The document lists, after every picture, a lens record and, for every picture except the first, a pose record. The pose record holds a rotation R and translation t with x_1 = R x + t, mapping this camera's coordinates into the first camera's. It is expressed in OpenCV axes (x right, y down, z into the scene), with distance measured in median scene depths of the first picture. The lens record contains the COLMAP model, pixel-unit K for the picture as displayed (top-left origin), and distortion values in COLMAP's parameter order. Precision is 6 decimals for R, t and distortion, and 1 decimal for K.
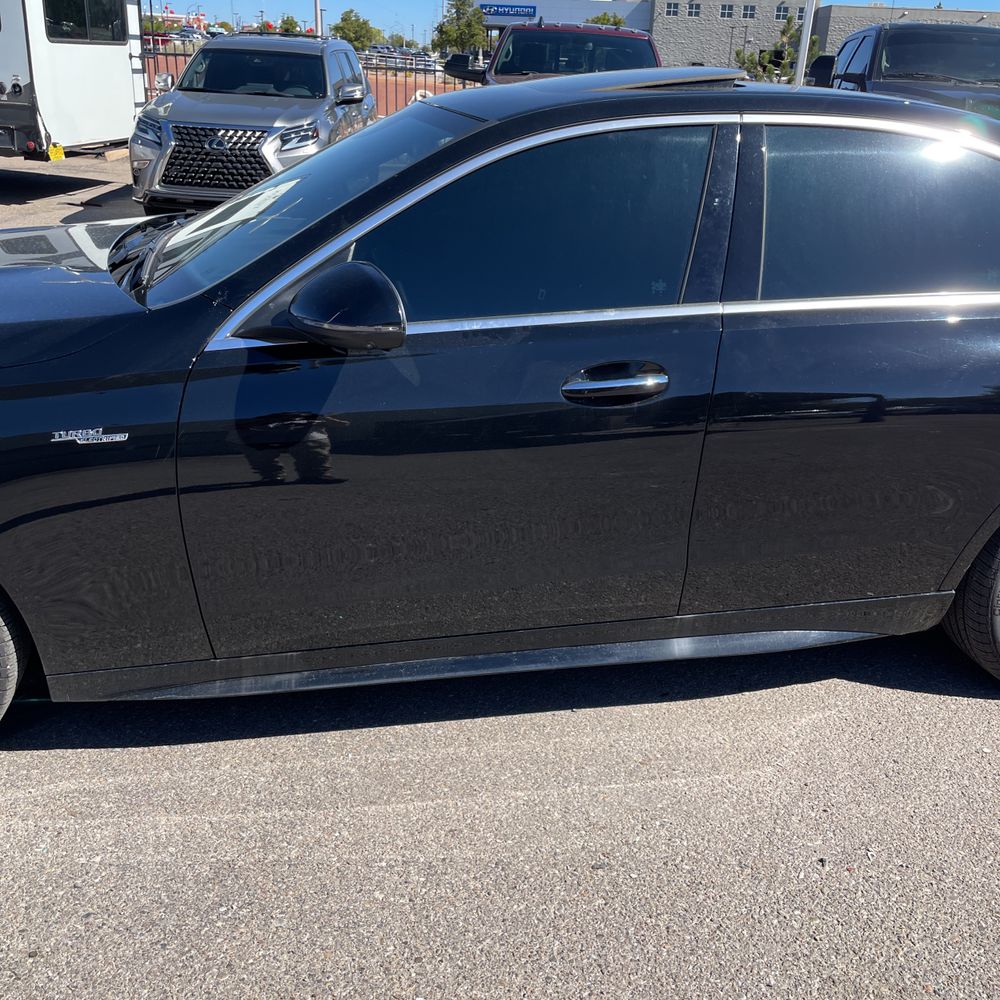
lens RADIAL K [[1026.8, 0, 499.6], [0, 1026.8, 499.6], [0, 0, 1]] dist [0.022851, 0.000000]
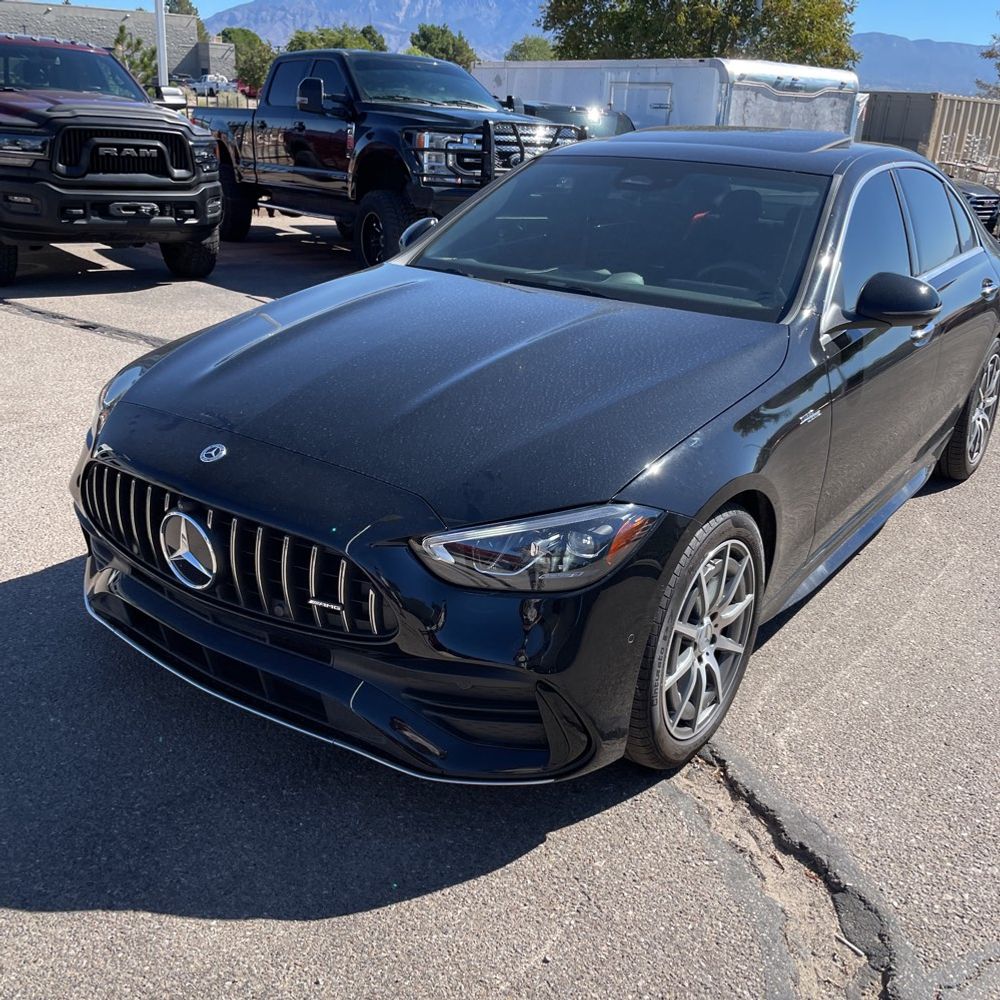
lens RADIAL K [[1026.8, 0, 501.7], [0, 1026.8, 510.5], [0, 0, 1]] dist [0.022851, 0.000000]
pose [[0.737066, -0.250774, 0.627571, -0.341046], [0.242992, 0.964844, 0.100159, -0.037551], [-0.630625, 0.078671, 0.772090, 0.039428]]
